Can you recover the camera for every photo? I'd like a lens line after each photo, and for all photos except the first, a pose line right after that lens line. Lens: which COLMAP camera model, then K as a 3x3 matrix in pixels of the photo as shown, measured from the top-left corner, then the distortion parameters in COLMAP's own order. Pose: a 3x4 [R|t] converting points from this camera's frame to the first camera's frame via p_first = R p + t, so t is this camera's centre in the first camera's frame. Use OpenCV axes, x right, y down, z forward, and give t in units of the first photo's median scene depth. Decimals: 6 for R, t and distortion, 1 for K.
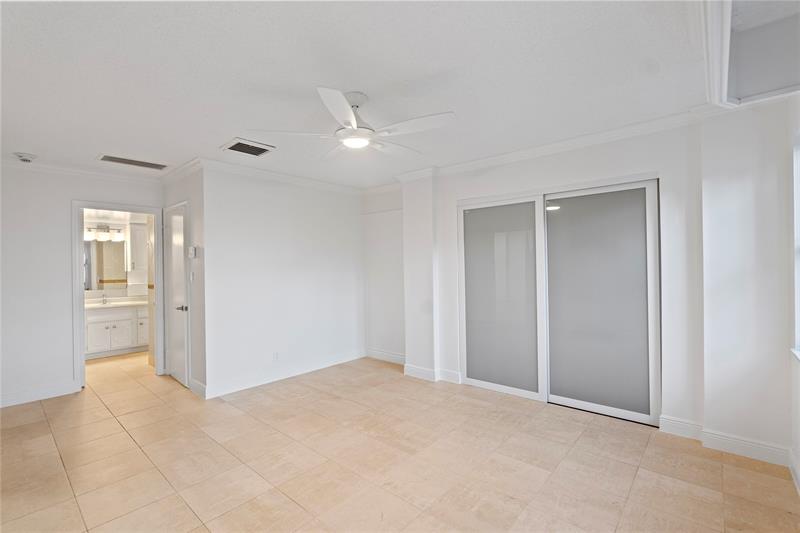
lens RADIAL K [[363.1, 0, 399.6], [0, 363.1, 264.3], [0, 0, 1]] dist [-0.002790, 0.000835]
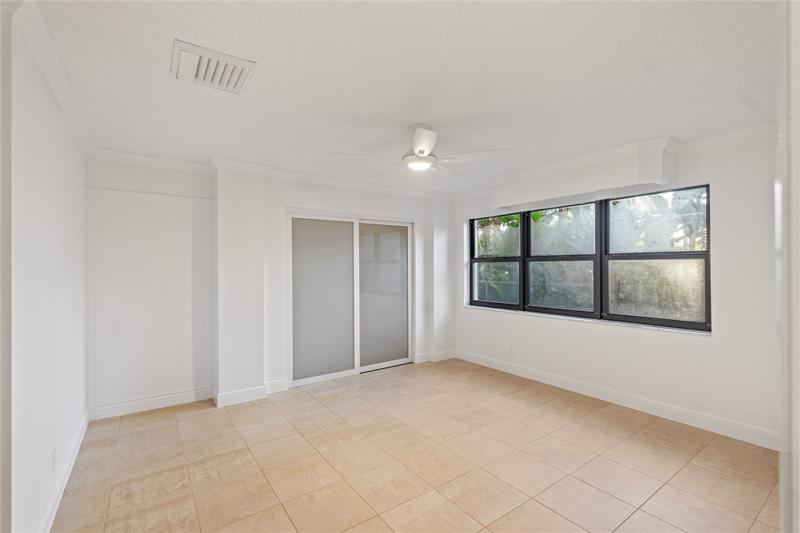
lens RADIAL K [[359.6, 0, 398.3], [0, 359.6, 269.0], [0, 0, 1]] dist [-0.000433, 0.000402]
pose [[0.232516, 0.009508, 0.972546, -0.858358], [0.001838, 0.999946, -0.010215, 0.008056], [-0.972591, 0.004162, 0.232486, 0.550778]]
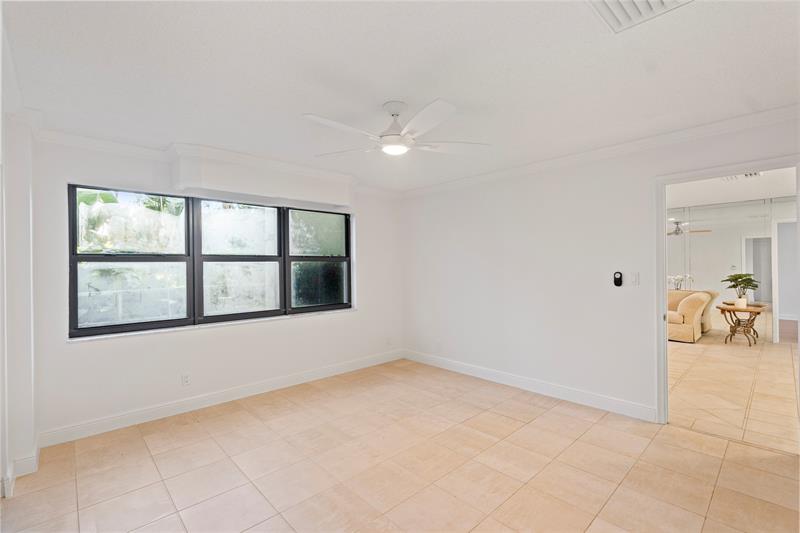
lens RADIAL K [[363.1, 0, 399.6], [0, 363.1, 264.3], [0, 0, 1]] dist [-0.002790, 0.000835]
pose [[-0.994377, 0.025819, 0.102706, -0.159260], [0.025878, 0.999665, -0.000754, -0.007558], [-0.102691, 0.001908, -0.994711, 1.387614]]
